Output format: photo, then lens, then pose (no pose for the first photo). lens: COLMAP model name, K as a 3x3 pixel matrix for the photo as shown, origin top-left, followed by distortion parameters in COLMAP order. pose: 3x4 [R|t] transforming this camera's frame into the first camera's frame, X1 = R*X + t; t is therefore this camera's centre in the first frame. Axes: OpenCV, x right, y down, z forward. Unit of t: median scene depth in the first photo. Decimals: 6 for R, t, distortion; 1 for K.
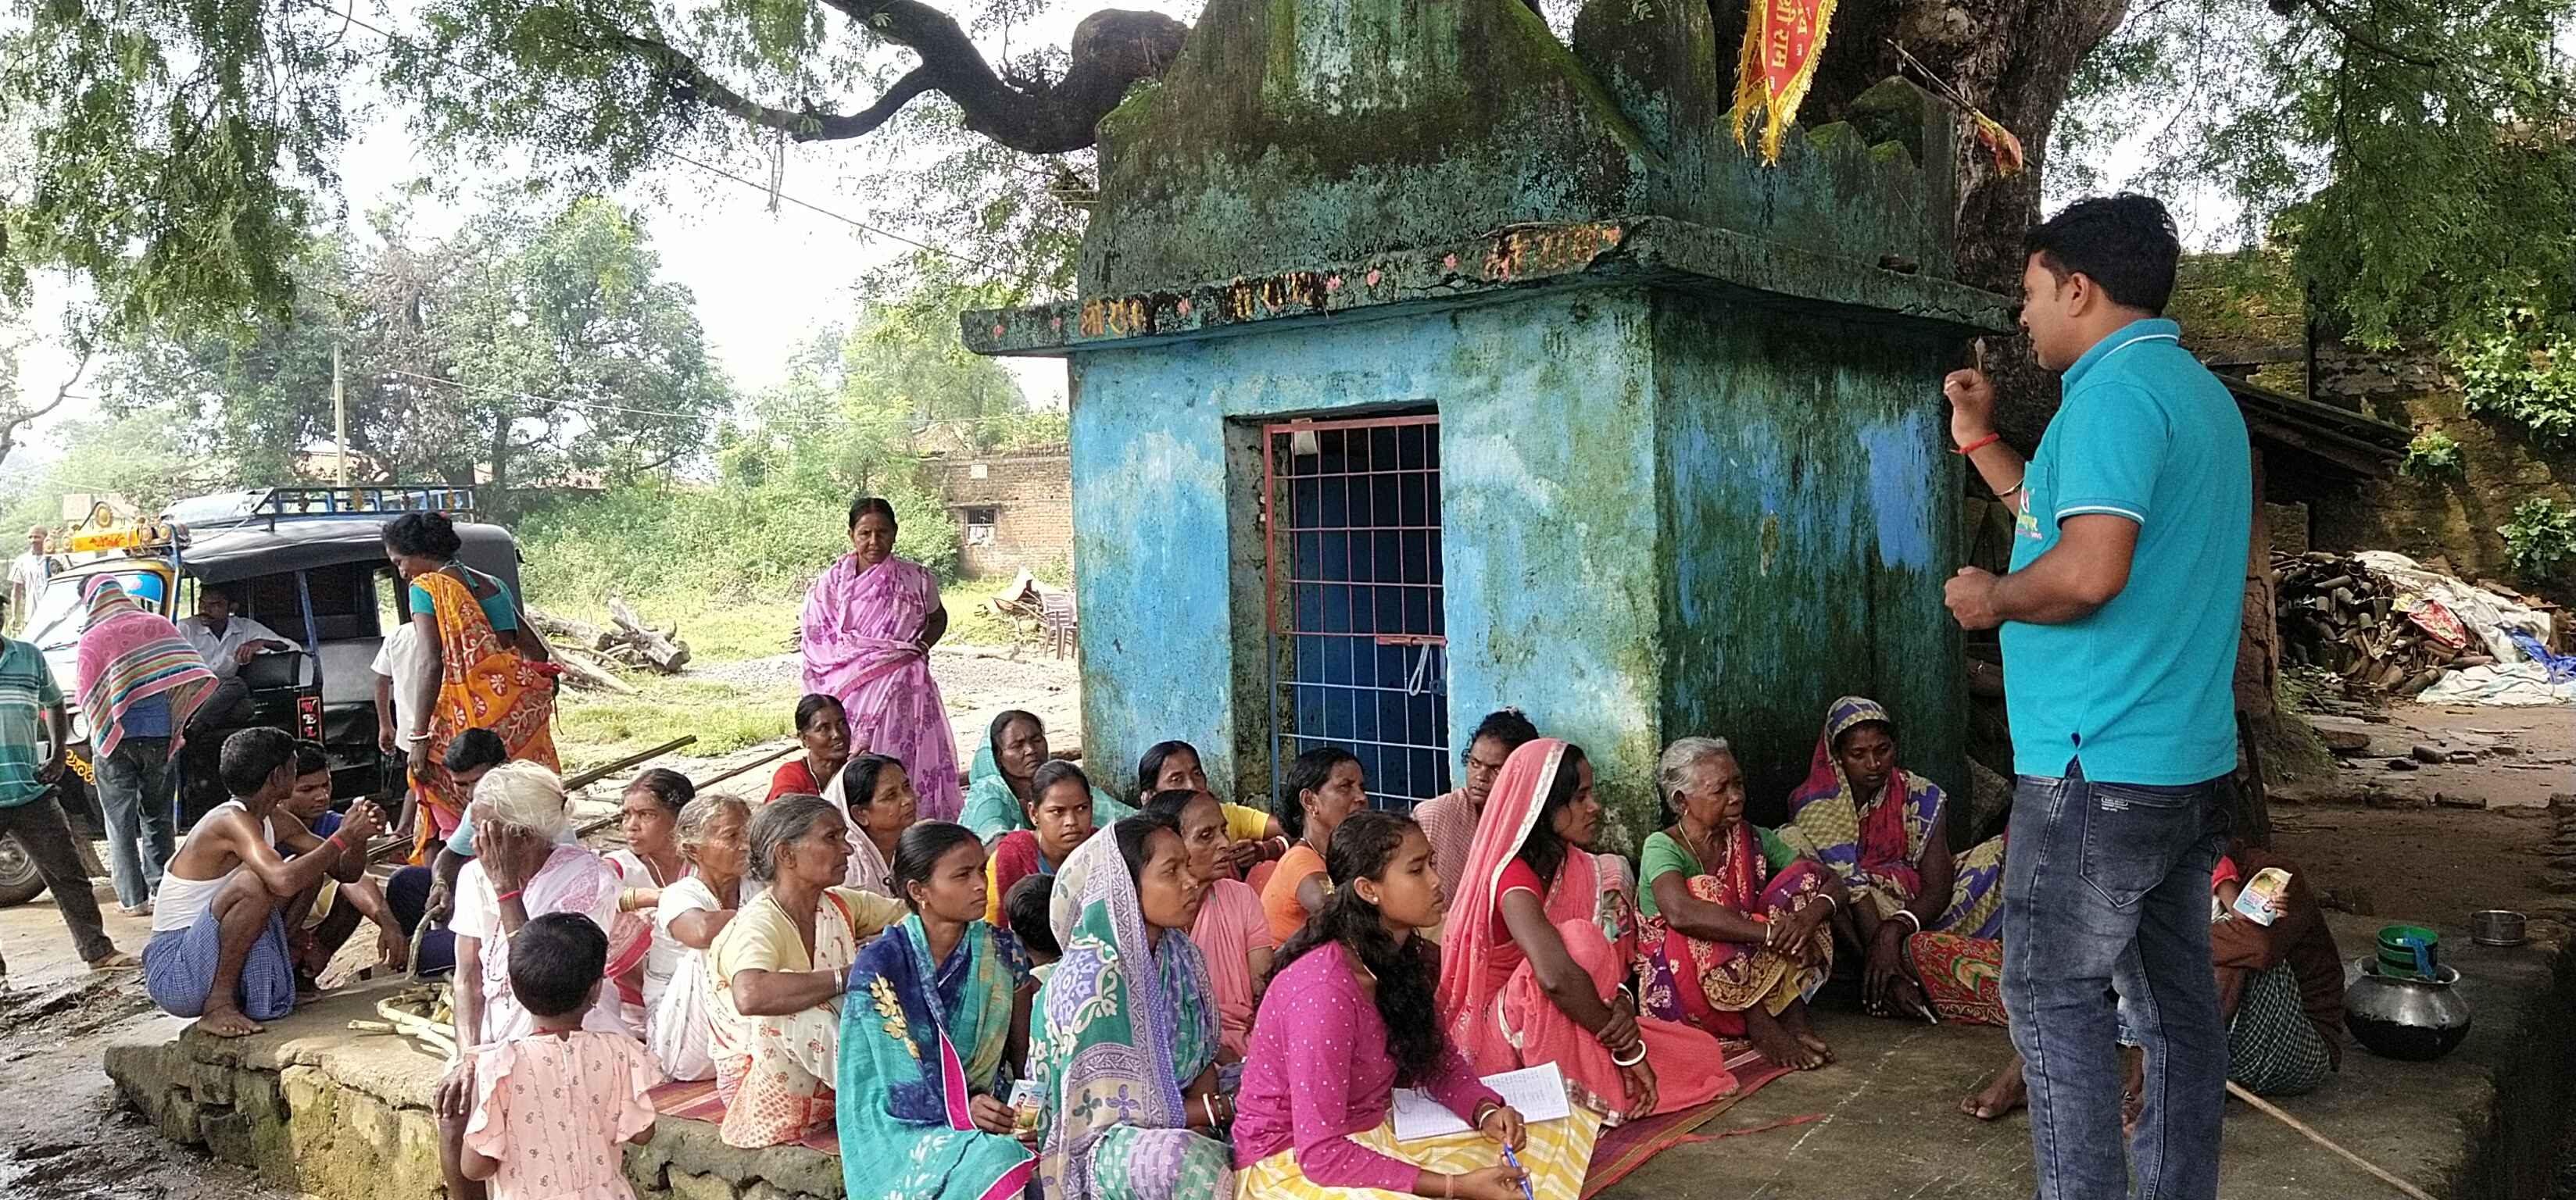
lens RADIAL K [[1945.2, 0, 1288.0], [0, 1945.2, 600.0], [0, 0, 1]] dist [0.061780, -0.000467]
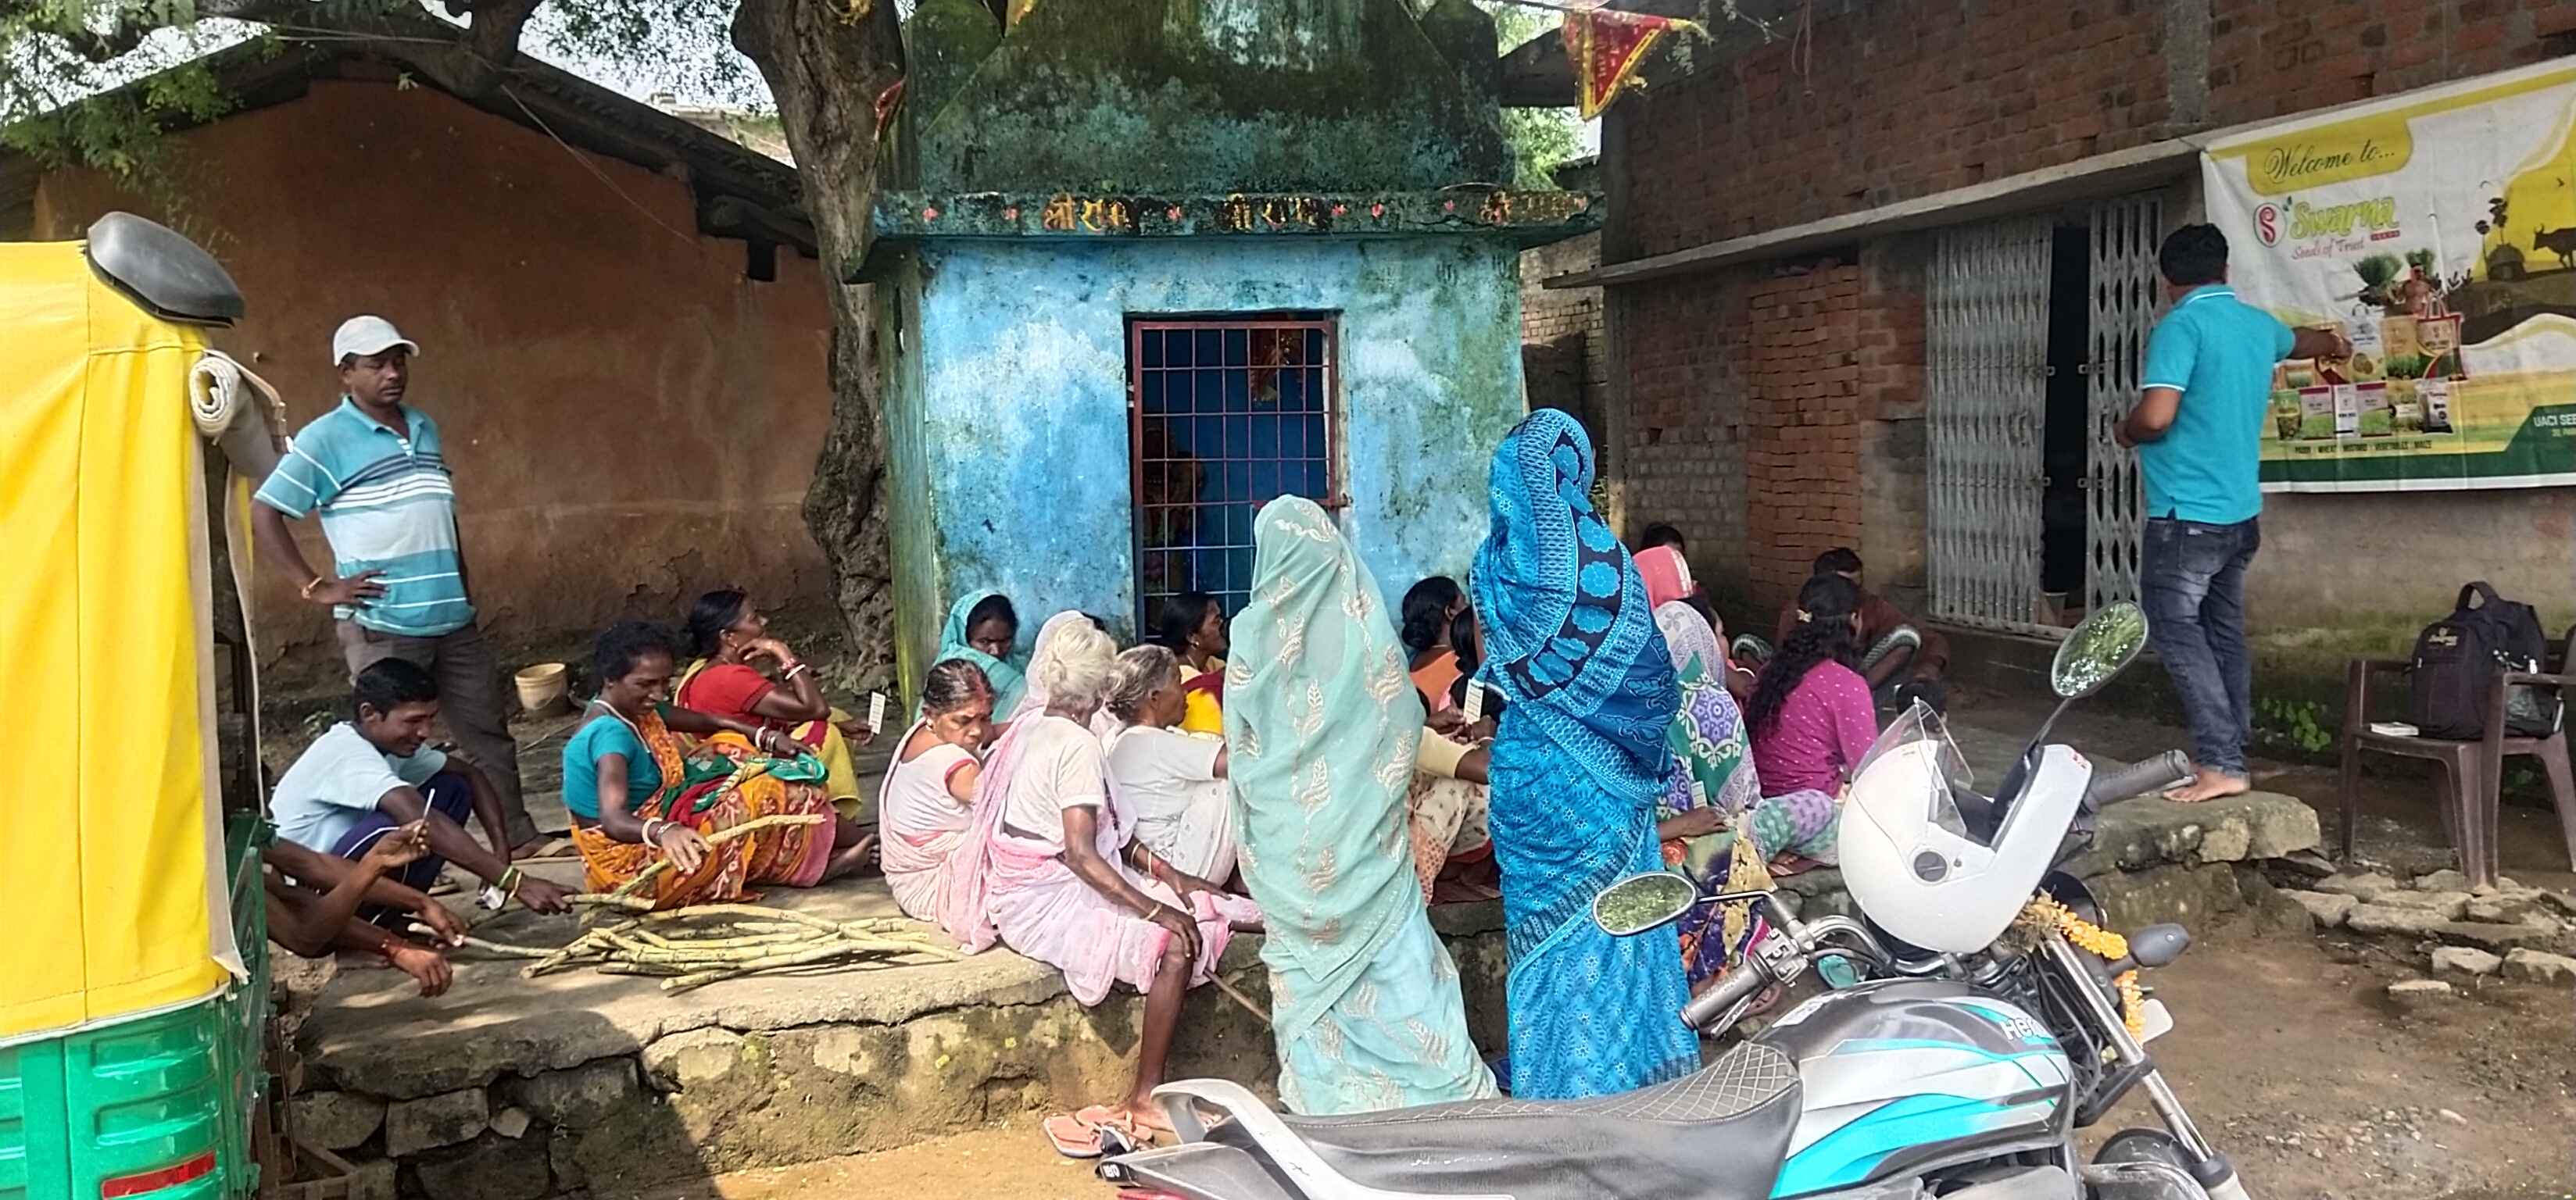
lens RADIAL K [[1945.2, 0, 1288.0], [0, 1945.2, 600.0], [0, 0, 1]] dist [0.061780, -0.000467]
pose [[0.574275, -0.063140, 0.816224, -0.975490], [0.043120, 0.997970, 0.046861, 0.024188], [-0.817526, 0.008285, 0.575832, 0.298506]]
